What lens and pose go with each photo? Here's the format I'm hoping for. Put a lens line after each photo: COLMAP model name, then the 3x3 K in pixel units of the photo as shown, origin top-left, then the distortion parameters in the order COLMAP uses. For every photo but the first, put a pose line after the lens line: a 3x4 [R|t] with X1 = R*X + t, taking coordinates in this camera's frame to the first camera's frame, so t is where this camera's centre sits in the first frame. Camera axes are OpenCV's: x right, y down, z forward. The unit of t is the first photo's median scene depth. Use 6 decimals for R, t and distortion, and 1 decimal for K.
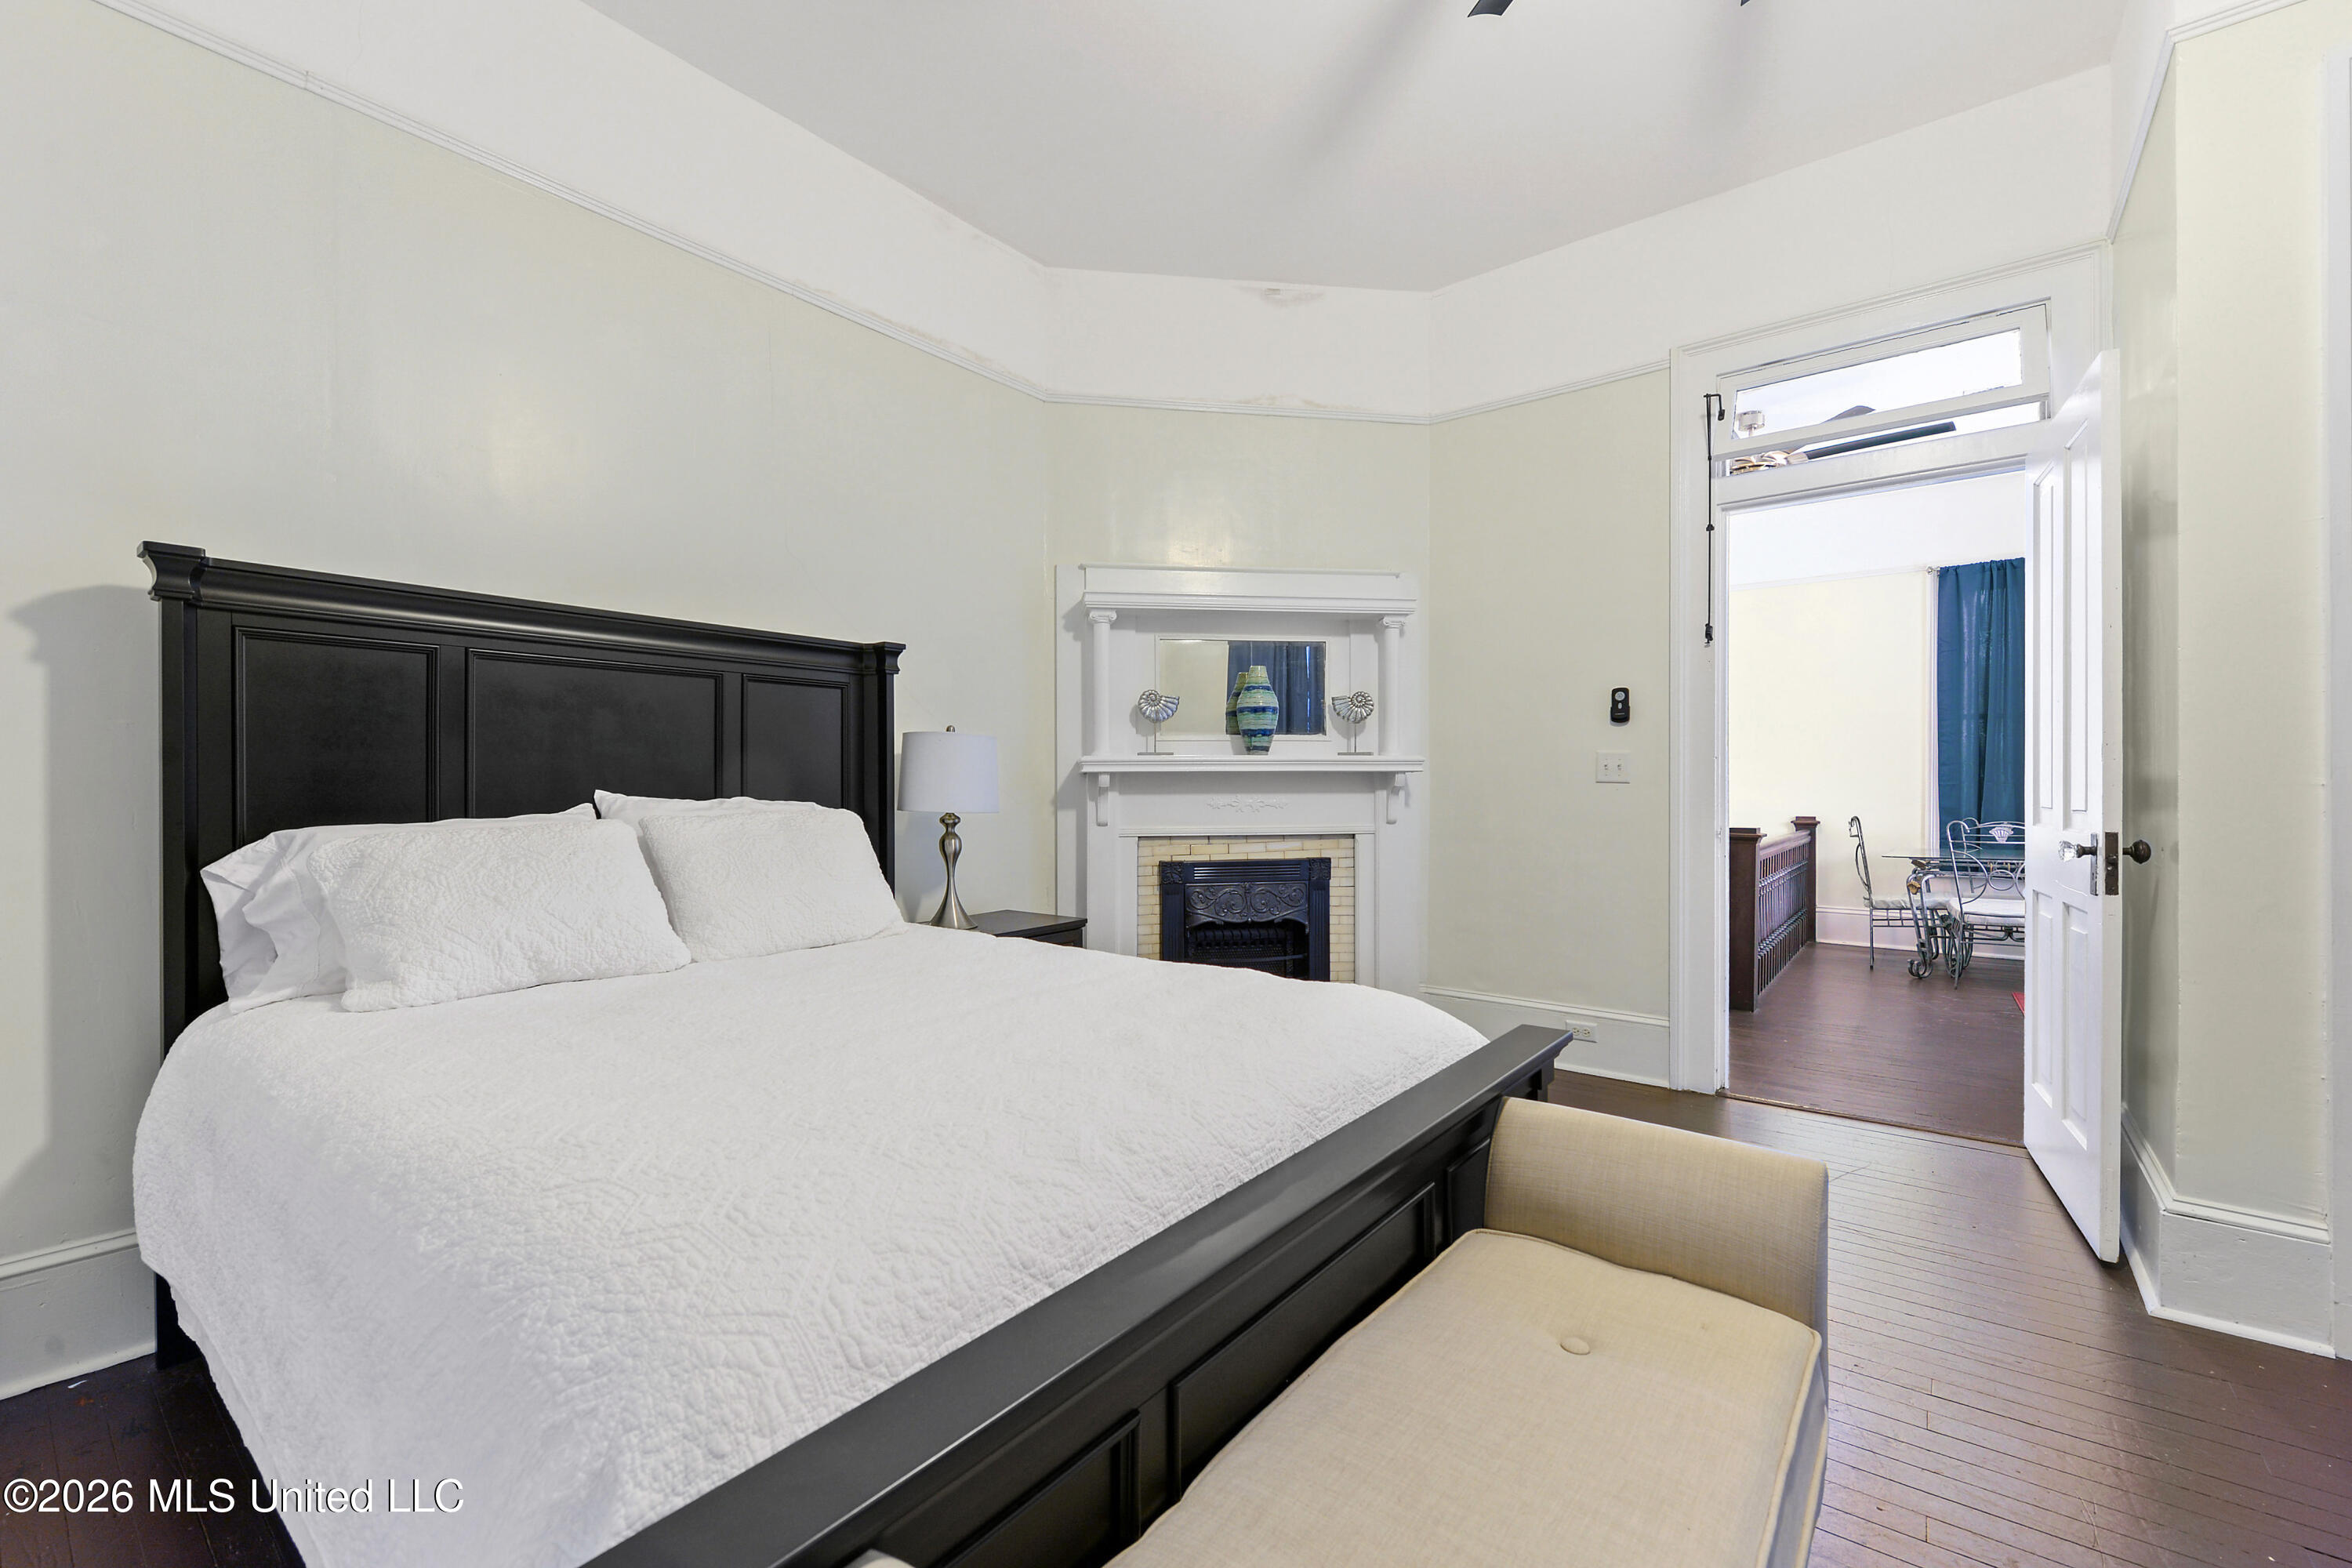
lens RADIAL K [[981.5, 0, 1178.2], [0, 981.5, 787.0], [0, 0, 1]] dist [0.001484, 0.000087]
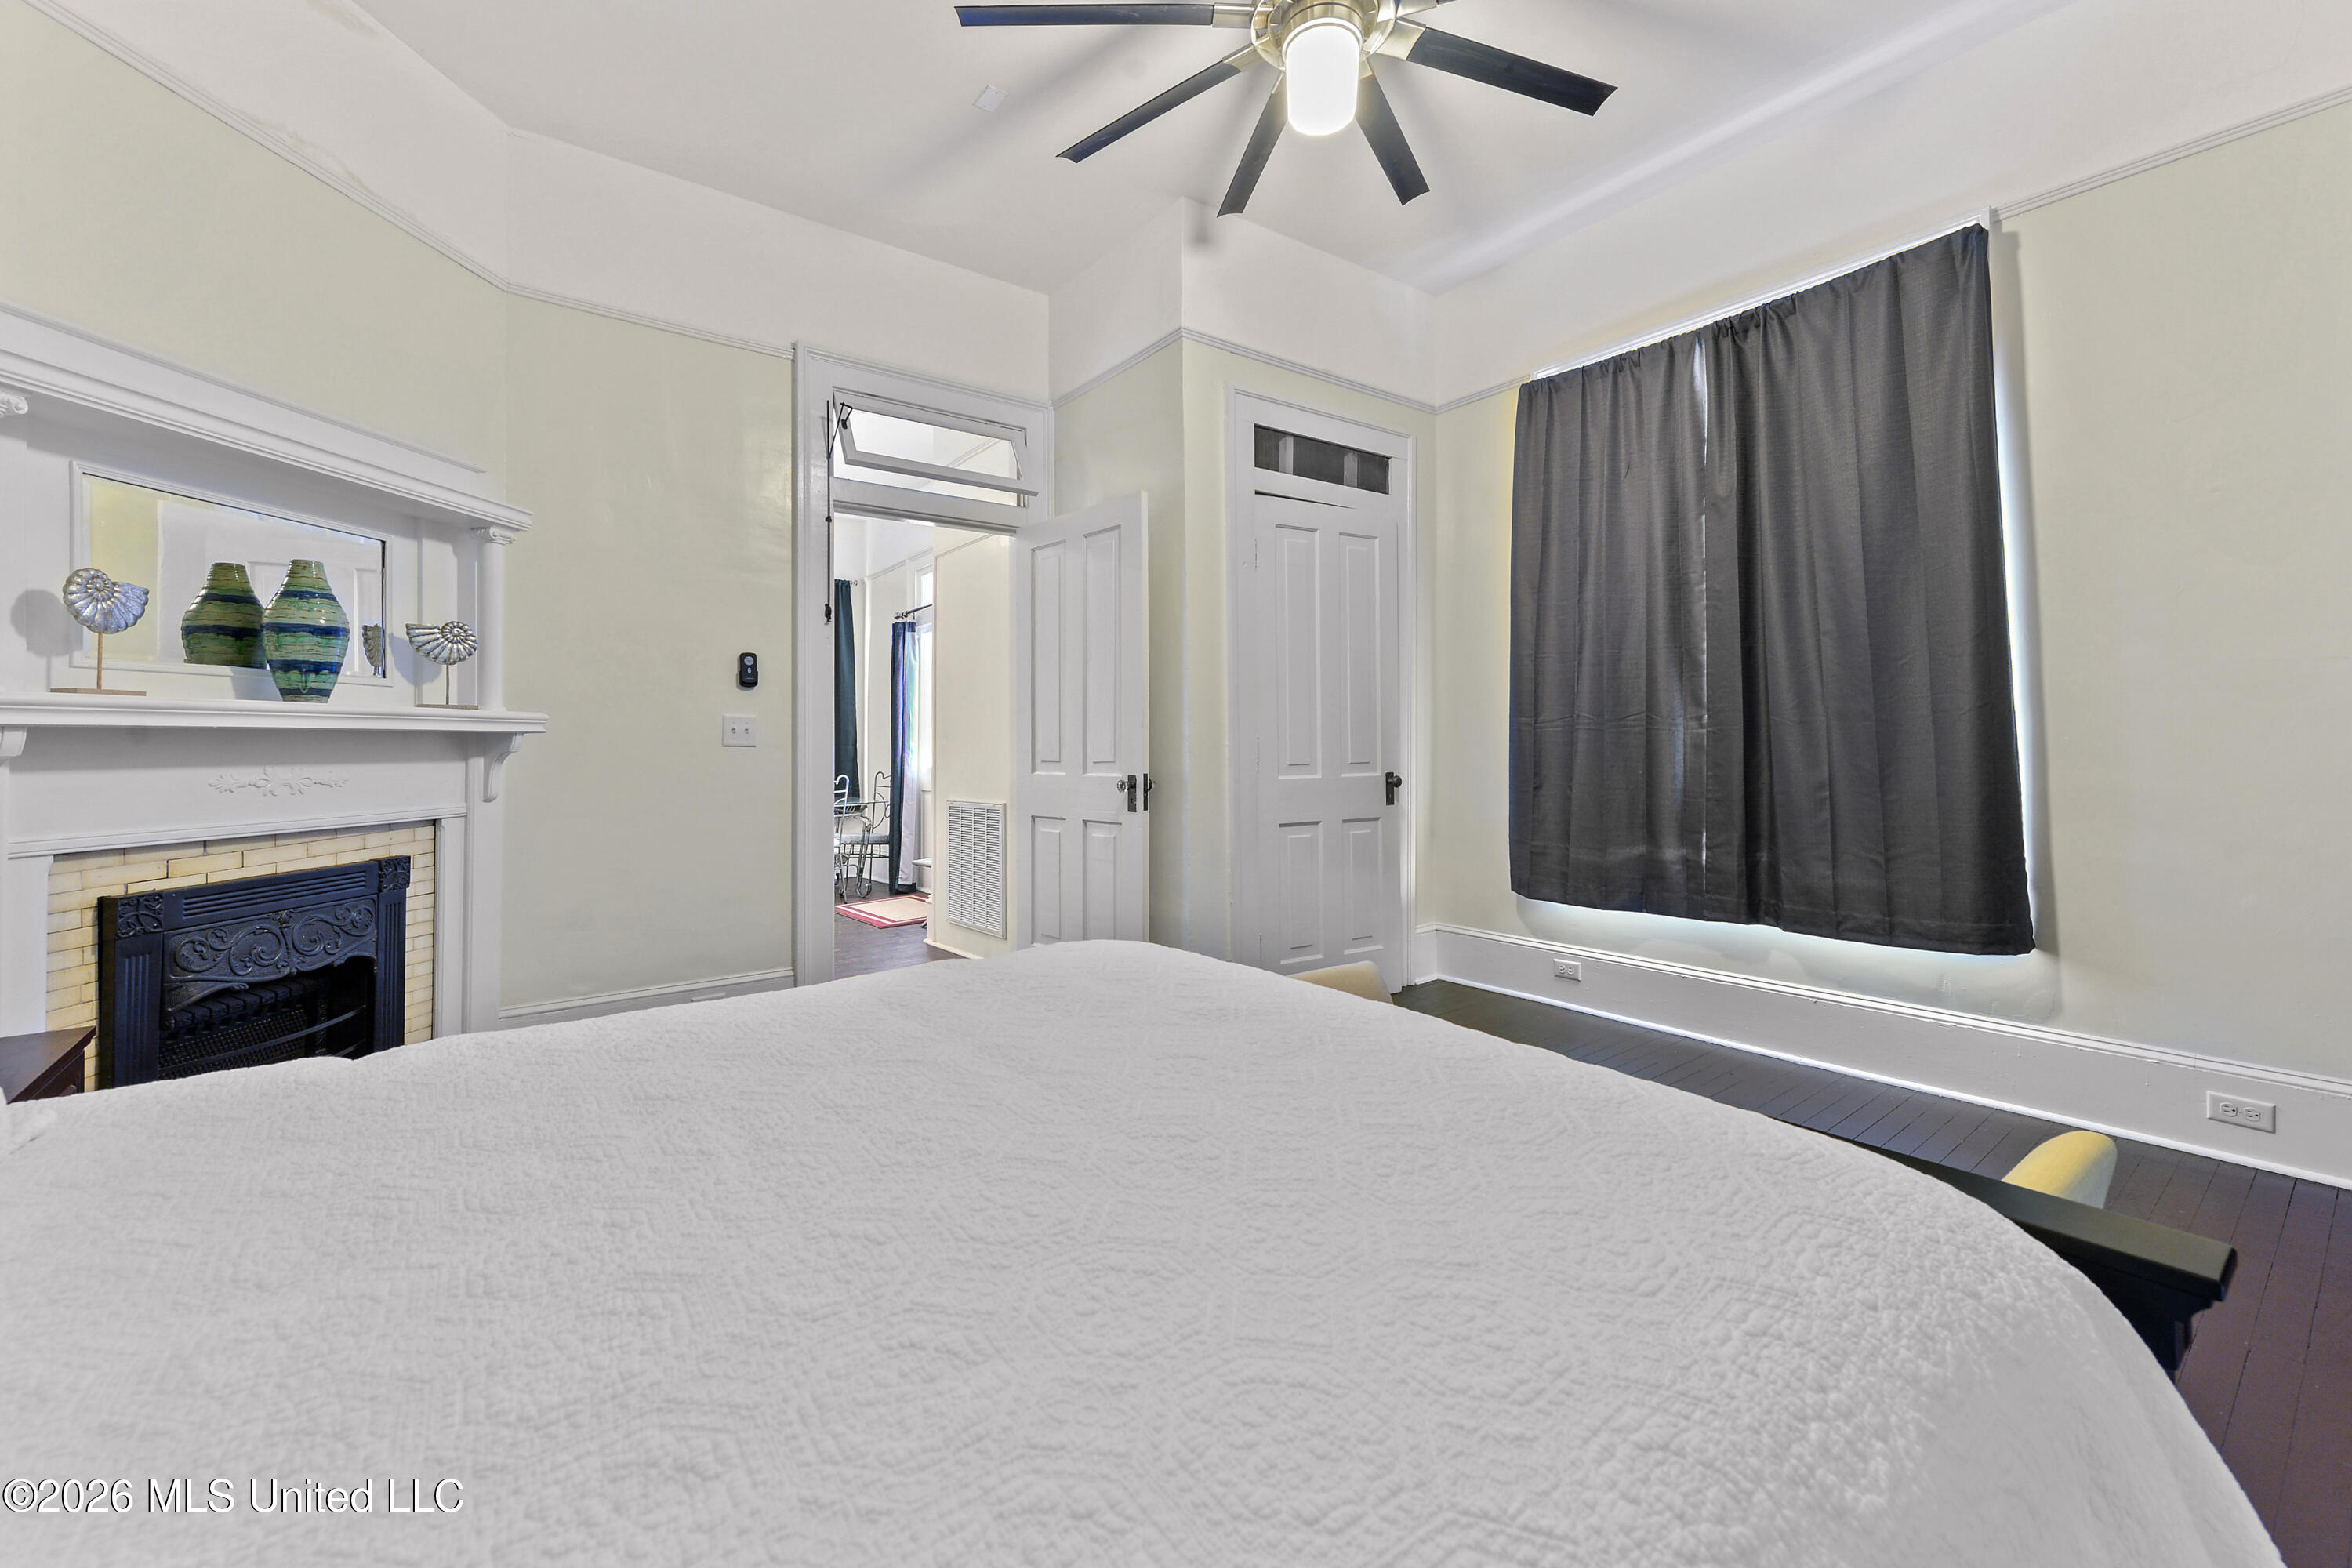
lens RADIAL K [[940.6, 0, 1188.8], [0, 940.6, 725.8], [0, 0, 1]] dist [0.004472, -0.000136]
pose [[0.250776, 0.021306, 0.967811, -0.356705], [0.004219, 0.999724, -0.023101, -0.001529], [-0.968036, 0.009876, 0.250617, 0.308135]]
